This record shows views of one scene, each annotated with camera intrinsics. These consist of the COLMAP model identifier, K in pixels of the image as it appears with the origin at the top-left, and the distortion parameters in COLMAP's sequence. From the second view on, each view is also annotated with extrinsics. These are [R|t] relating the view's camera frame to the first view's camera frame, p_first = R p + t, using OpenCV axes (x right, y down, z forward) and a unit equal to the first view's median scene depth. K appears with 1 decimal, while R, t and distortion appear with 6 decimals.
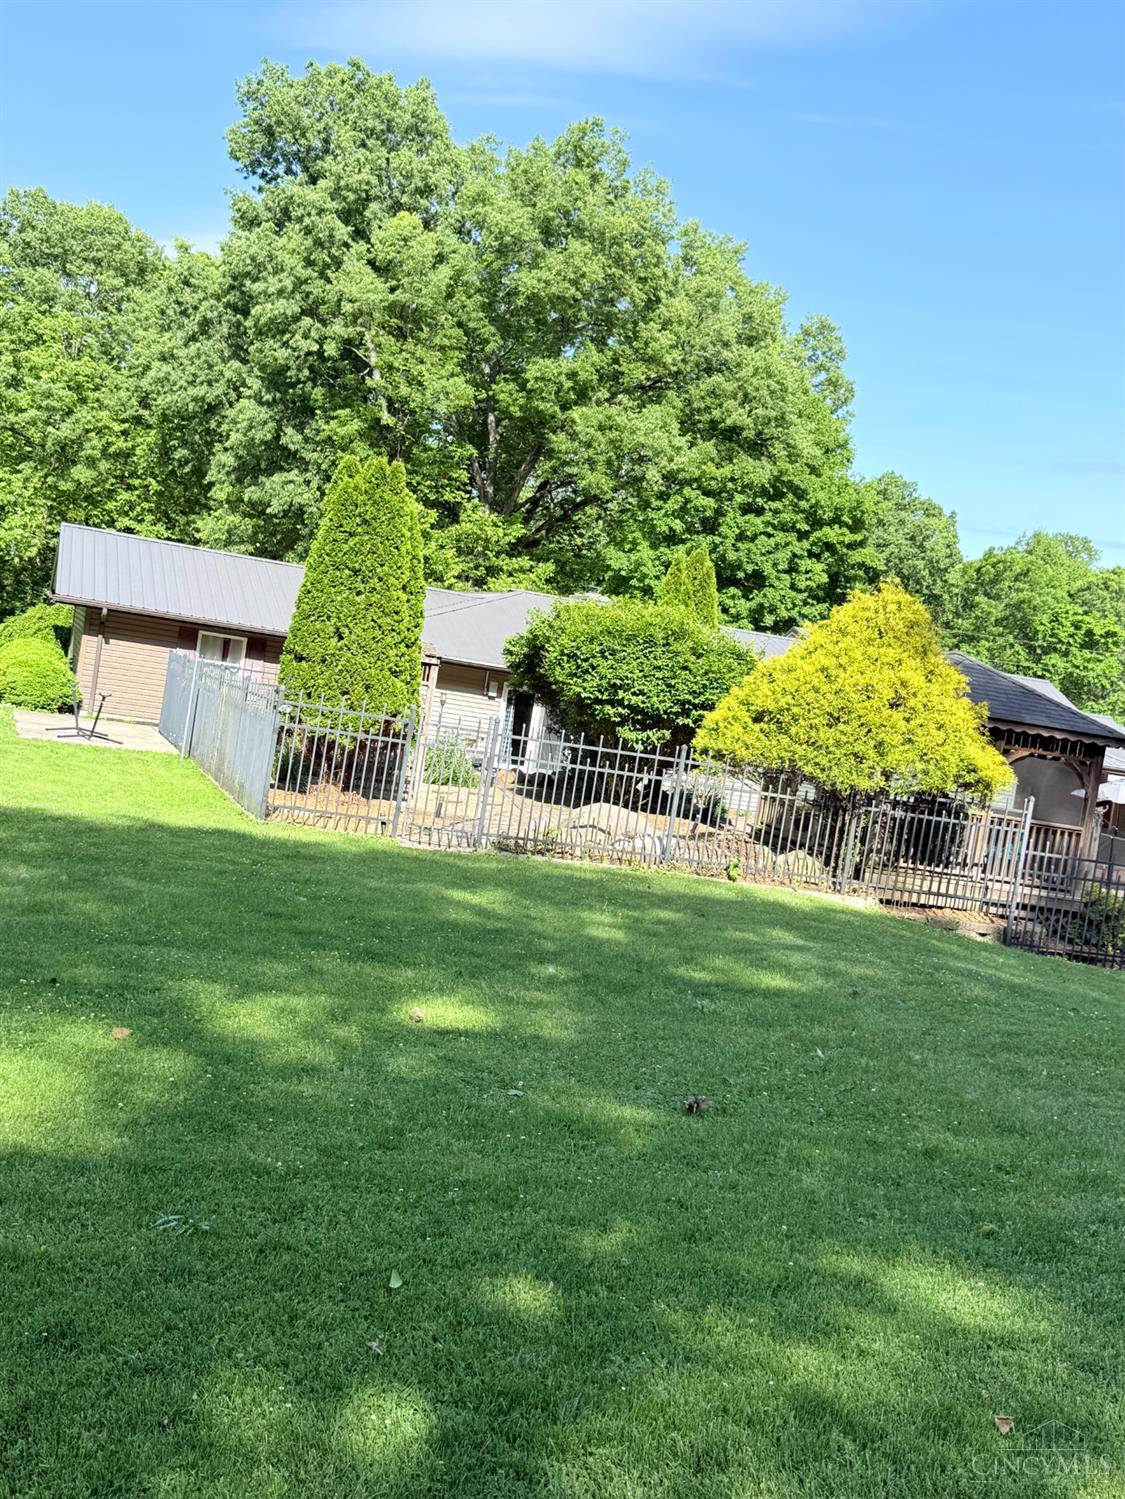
lens RADIAL K [[1499.2, 0, 562.5], [0, 1499.2, 749.5], [0, 0, 1]] dist [0.202352, -0.447876]
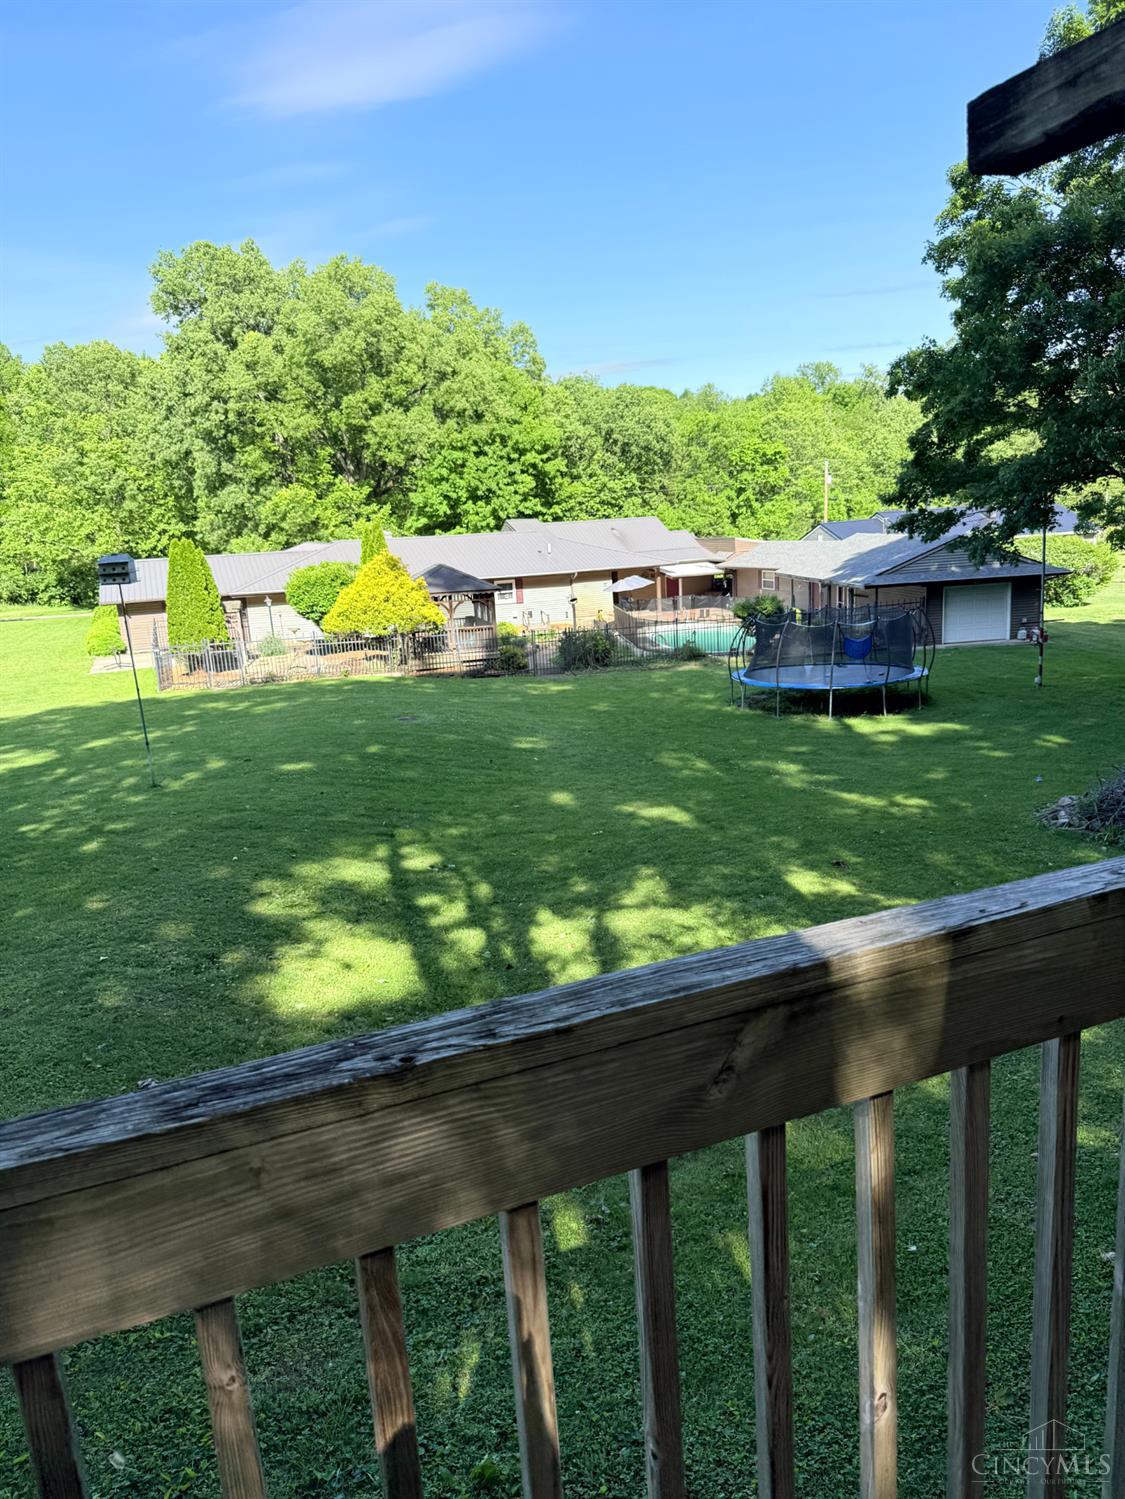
lens RADIAL K [[1068.8, 0, 561.6], [0, 1068.8, 759.7], [0, 0, 1]] dist [0.023718, -0.032453]
pose [[0.977843, -0.204318, -0.045574, 0.197581], [0.209160, 0.962555, 0.172451, -0.008870], [0.008633, -0.178162, 0.983963, -0.308827]]
